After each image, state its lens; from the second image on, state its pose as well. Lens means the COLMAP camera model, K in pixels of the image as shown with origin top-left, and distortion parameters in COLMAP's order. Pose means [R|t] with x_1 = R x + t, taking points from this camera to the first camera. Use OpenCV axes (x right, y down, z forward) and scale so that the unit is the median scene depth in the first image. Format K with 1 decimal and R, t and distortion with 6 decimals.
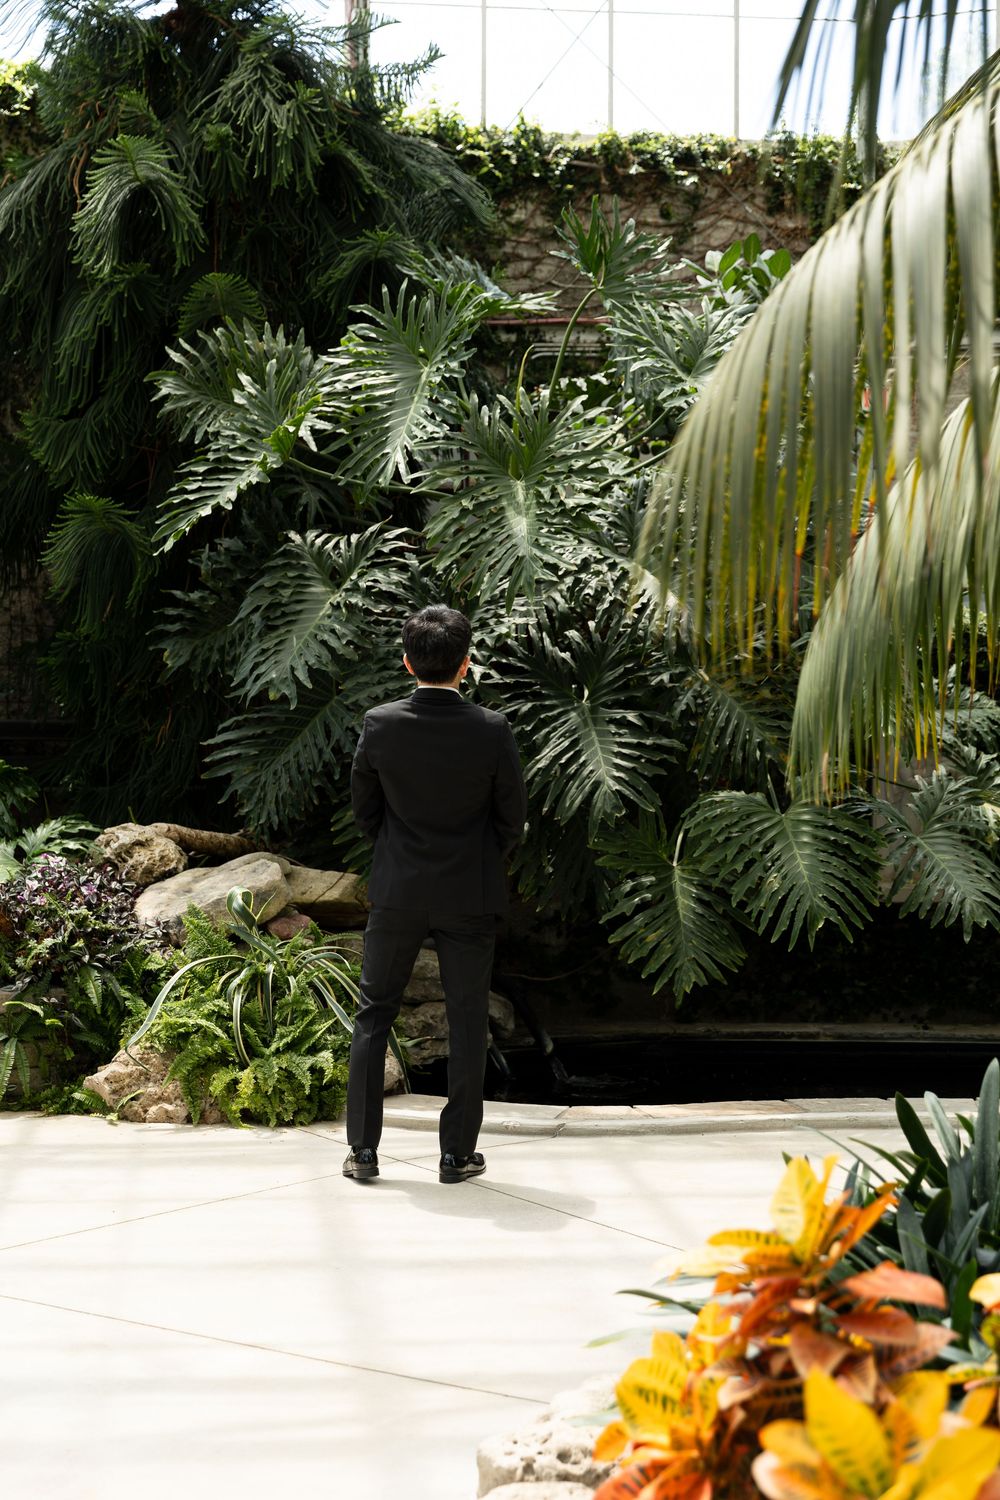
lens RADIAL K [[2279.0, 0, 499.9], [0, 2279.0, 748.8], [0, 0, 1]] dist [-0.004208, -0.084772]
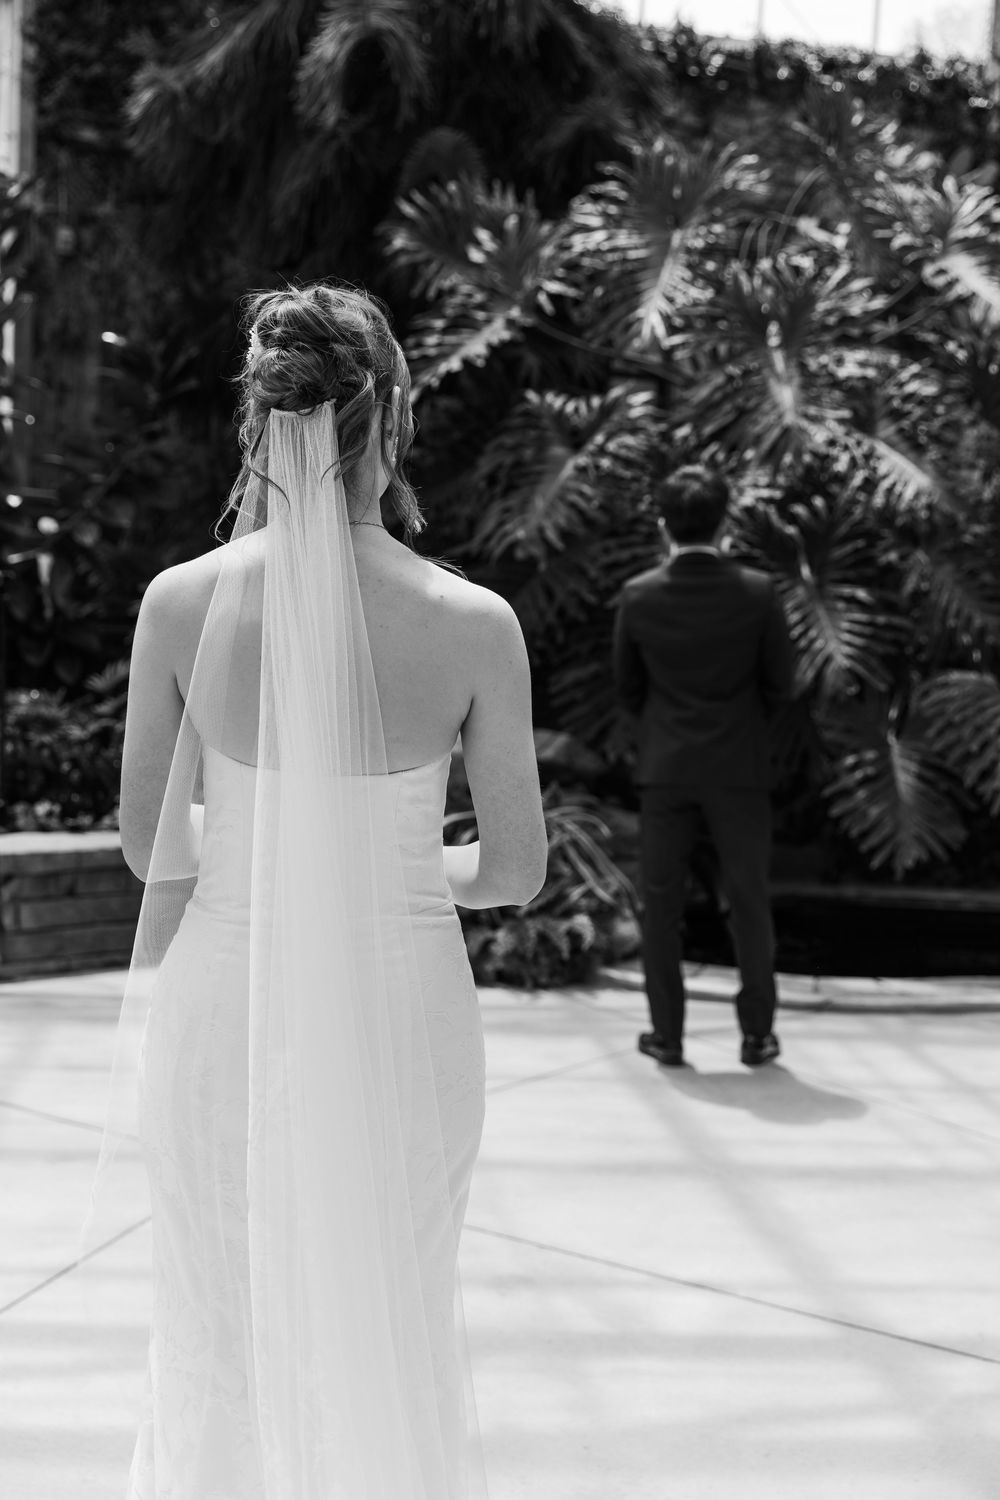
lens RADIAL K [[1814.4, 0, 500.2], [0, 1814.4, 752.1], [0, 0, 1]] dist [0.006682, 0.030265]
pose [[0.997088, 0.045328, 0.061328, -0.149021], [-0.049842, 0.995997, 0.074207, 0.003963], [-0.057719, -0.077047, 0.995355, 0.197785]]
